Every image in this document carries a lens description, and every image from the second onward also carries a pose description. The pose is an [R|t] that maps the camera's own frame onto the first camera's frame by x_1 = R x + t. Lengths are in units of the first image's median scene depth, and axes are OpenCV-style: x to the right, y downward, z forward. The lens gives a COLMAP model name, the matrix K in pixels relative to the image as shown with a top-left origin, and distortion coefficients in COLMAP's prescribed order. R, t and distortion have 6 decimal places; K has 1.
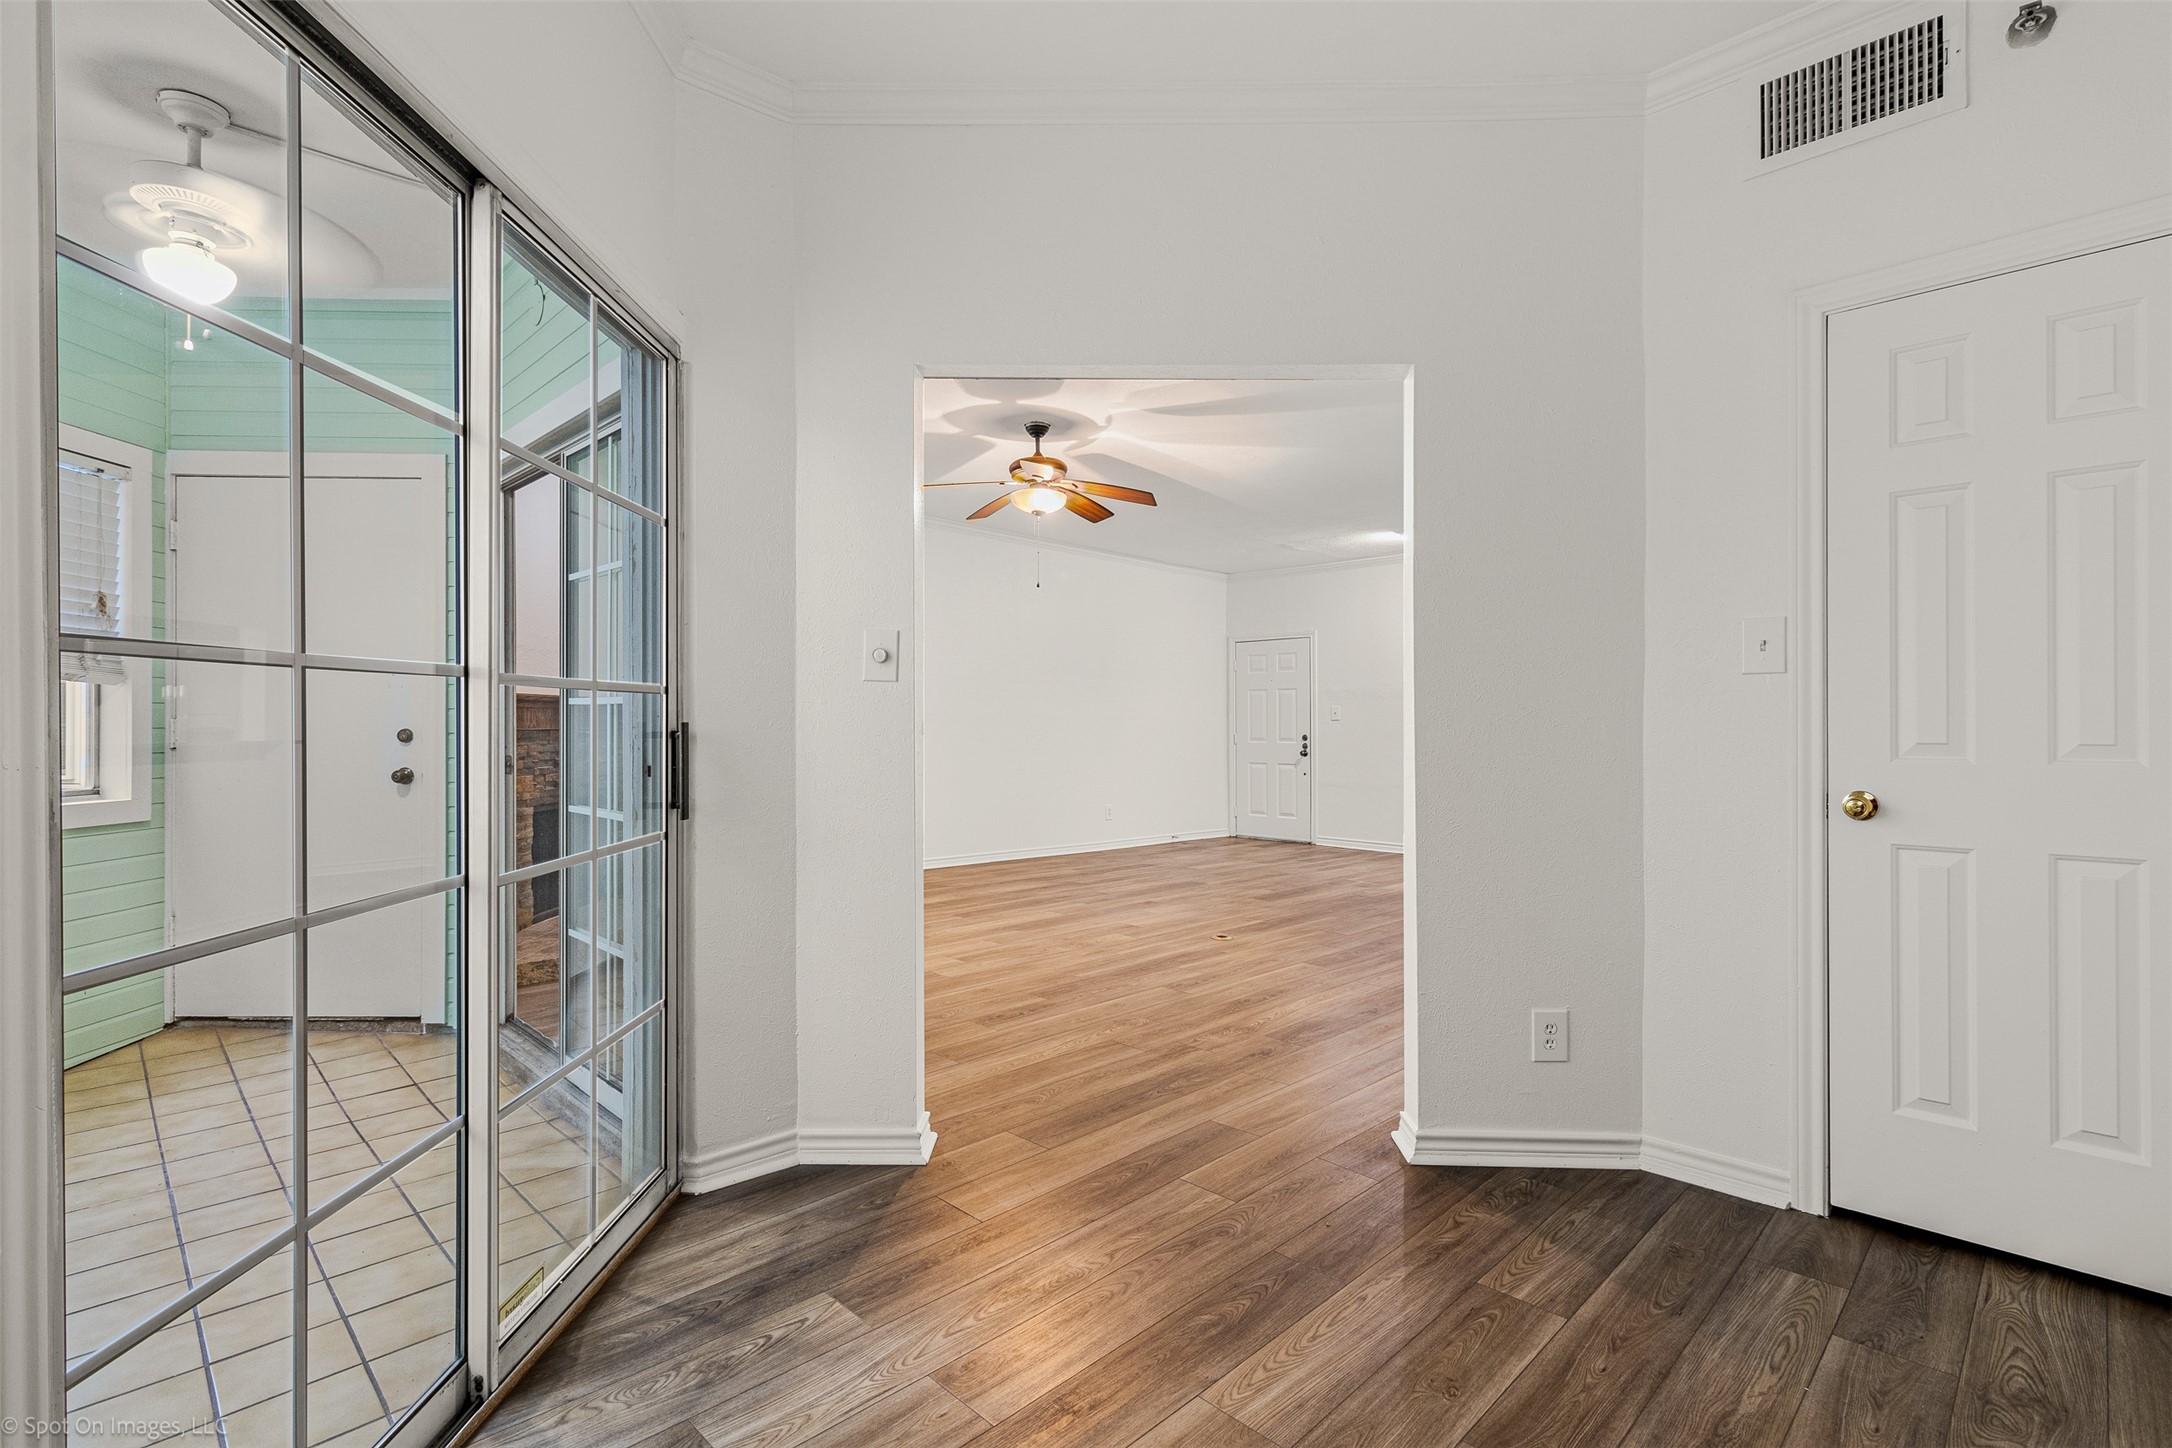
lens RADIAL K [[1004.6, 0, 1095.5], [0, 1004.6, 721.7], [0, 0, 1]] dist [0.003461, 0.000562]
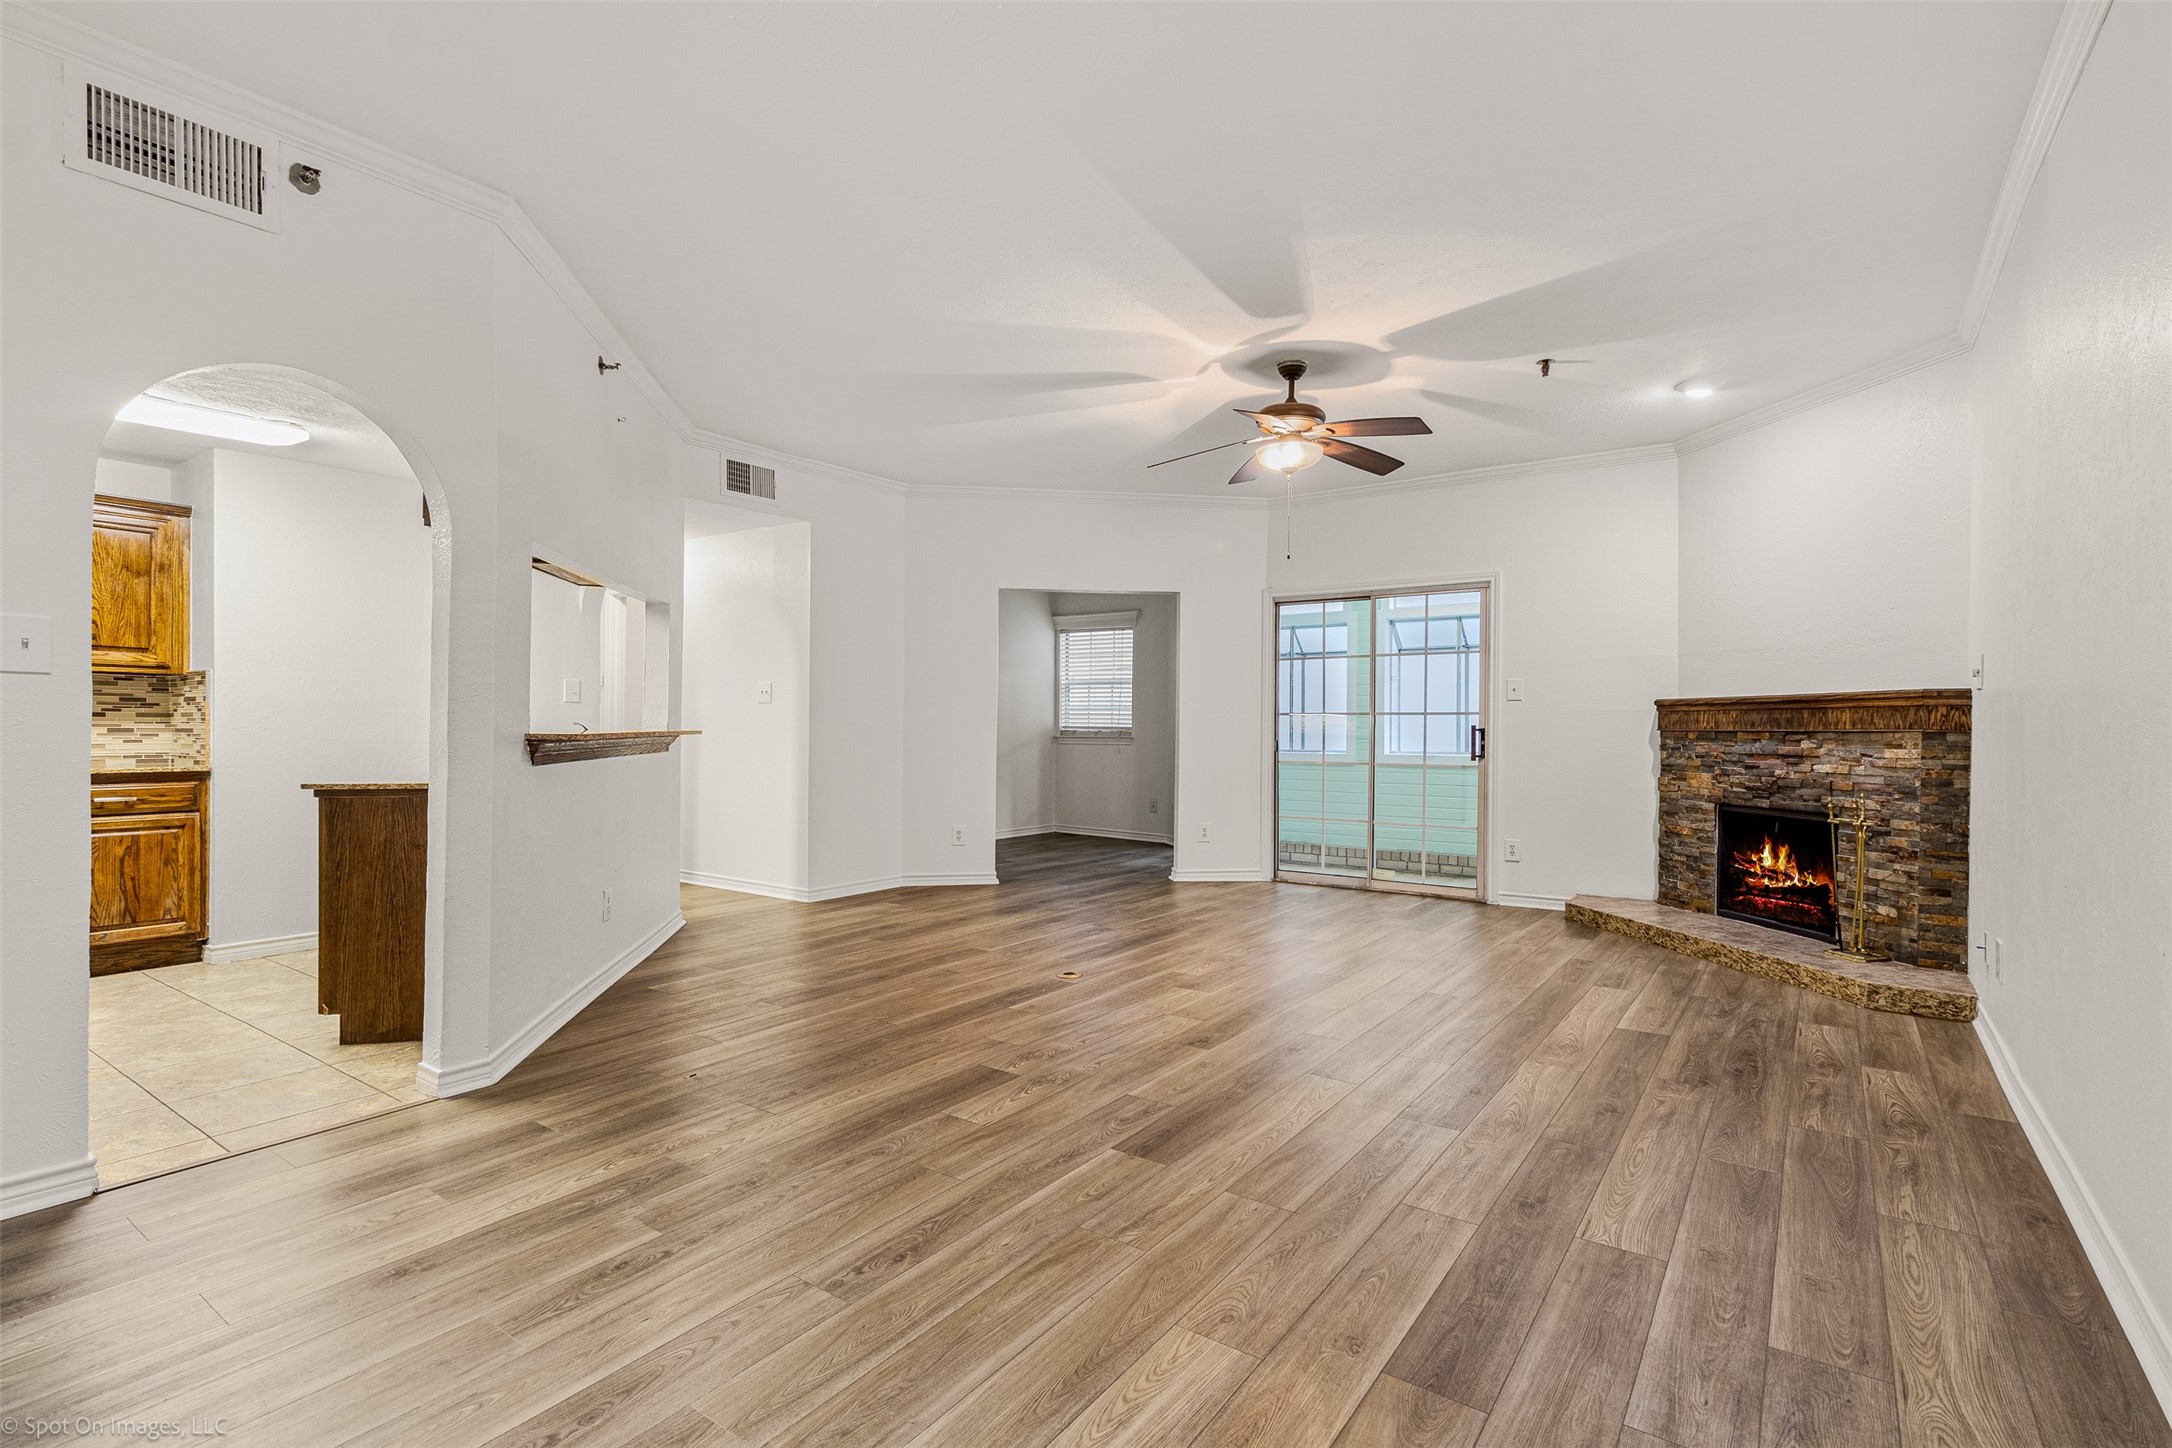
lens RADIAL K [[1004.6, 0, 1095.5], [0, 1004.6, 721.7], [0, 0, 1]] dist [0.003461, 0.000562]
pose [[-0.987075, -0.007185, -0.160101, 0.261415], [-0.005107, 0.999897, -0.013385, 0.015883], [0.160181, -0.012394, -0.987010, 1.972494]]
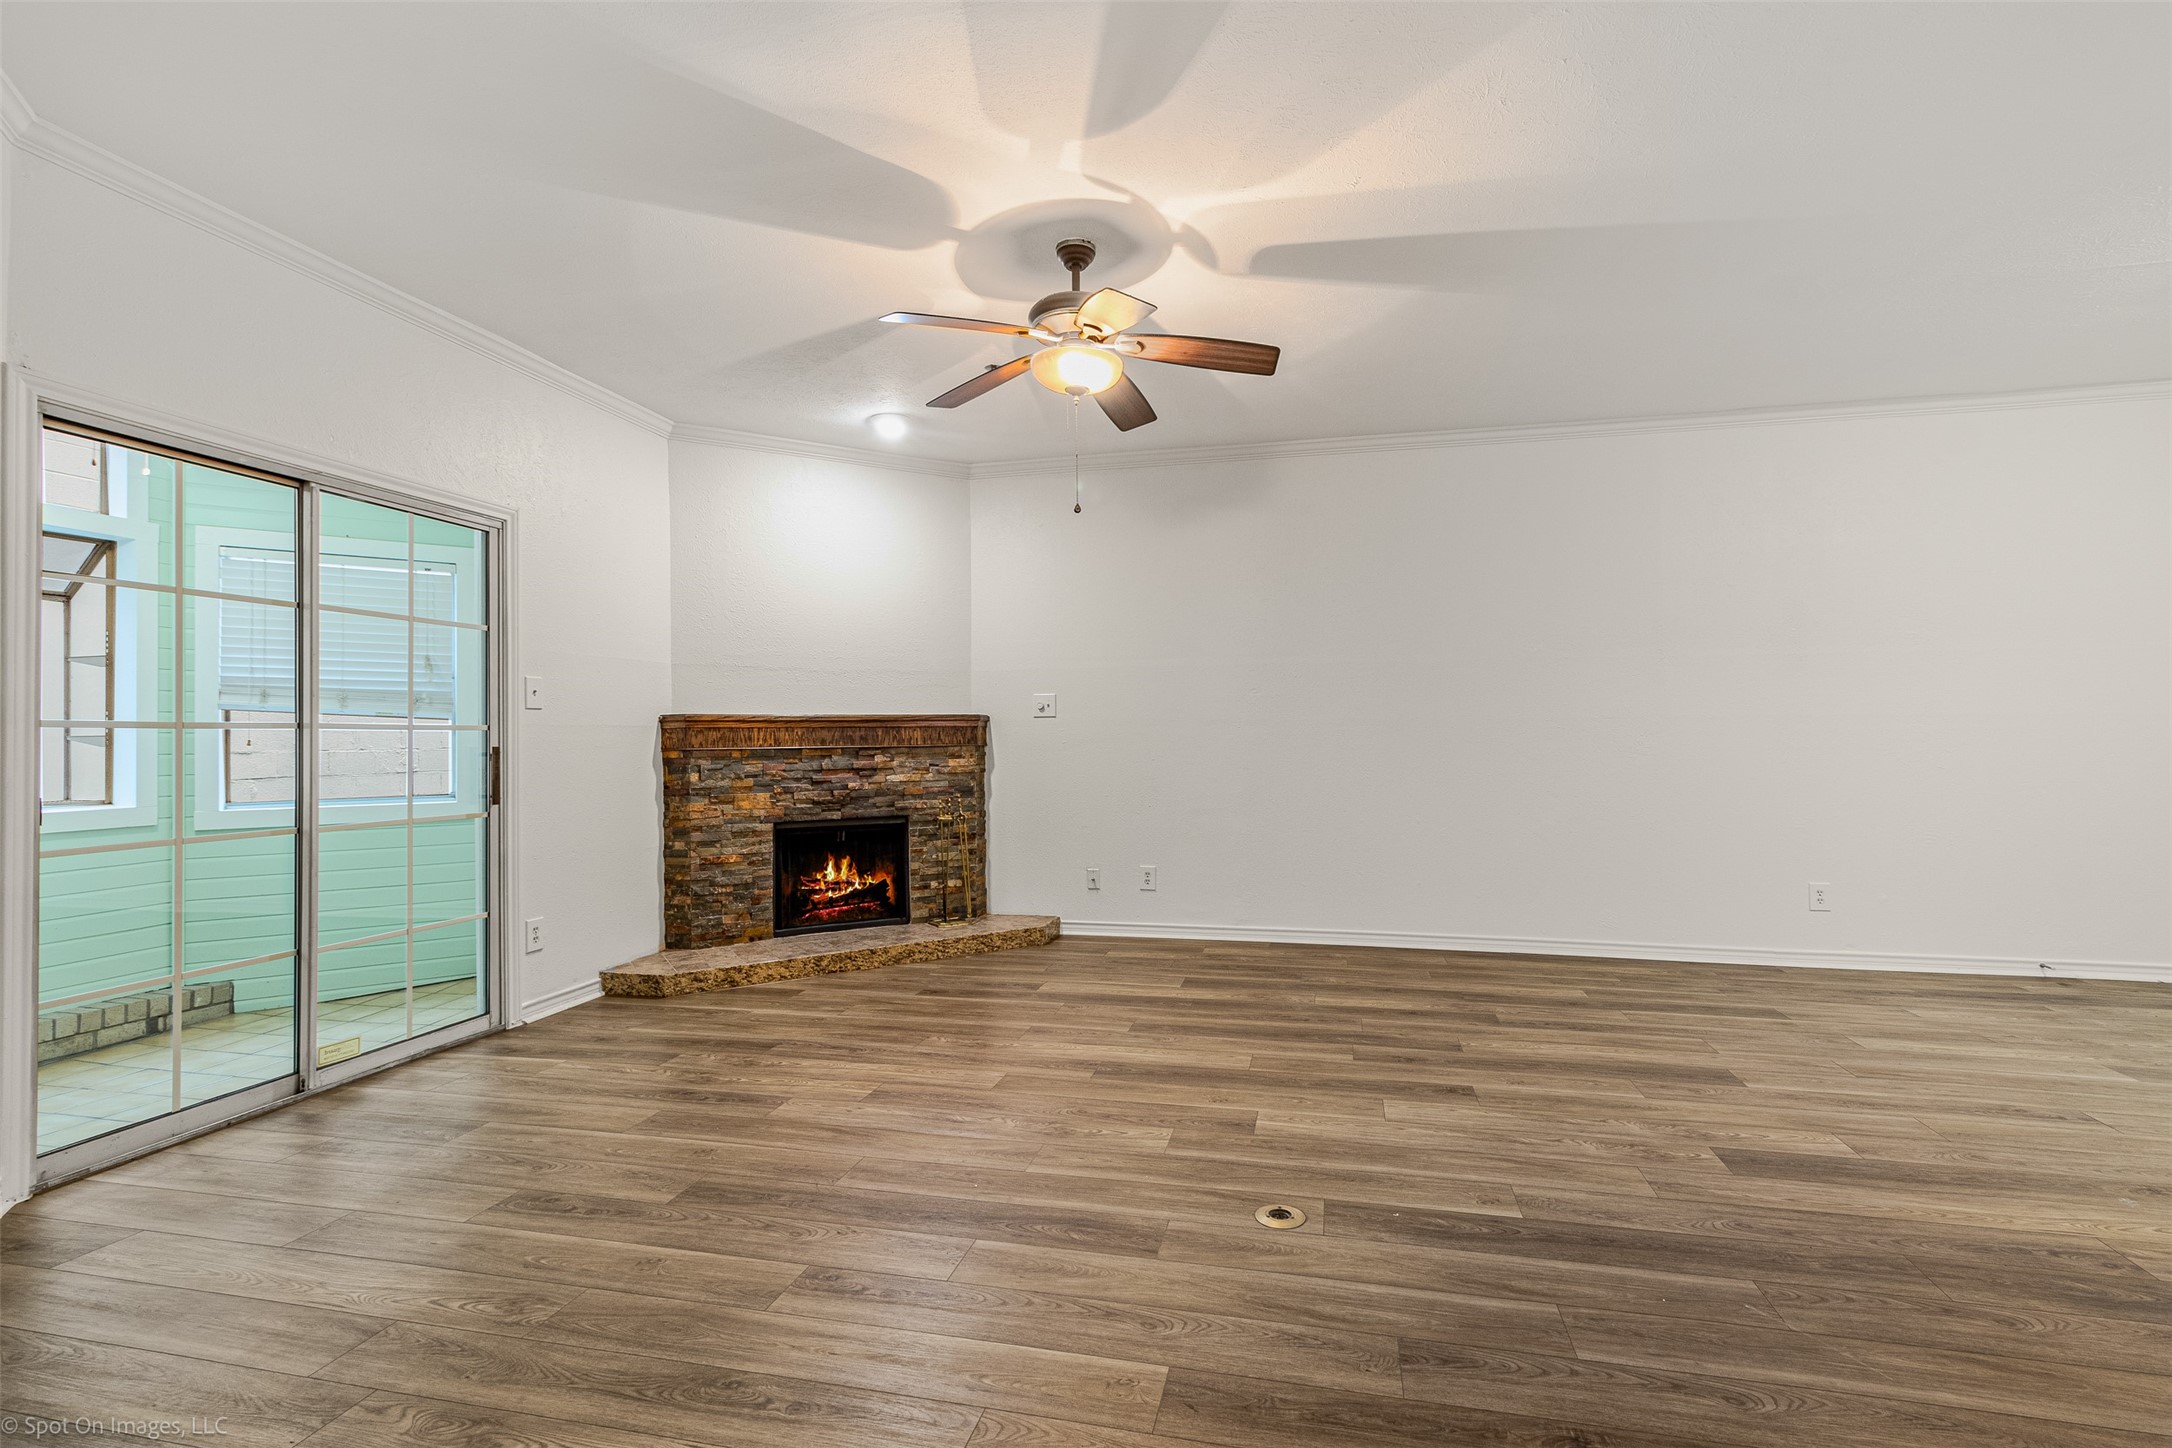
lens RADIAL K [[1004.6, 0, 1095.5], [0, 1004.6, 721.7], [0, 0, 1]] dist [0.003461, 0.000562]
pose [[0.517534, -0.020920, -0.855407, 0.507496], [0.018525, 0.999741, -0.013242, -0.000178], [0.855462, -0.008993, 0.517788, 0.759384]]
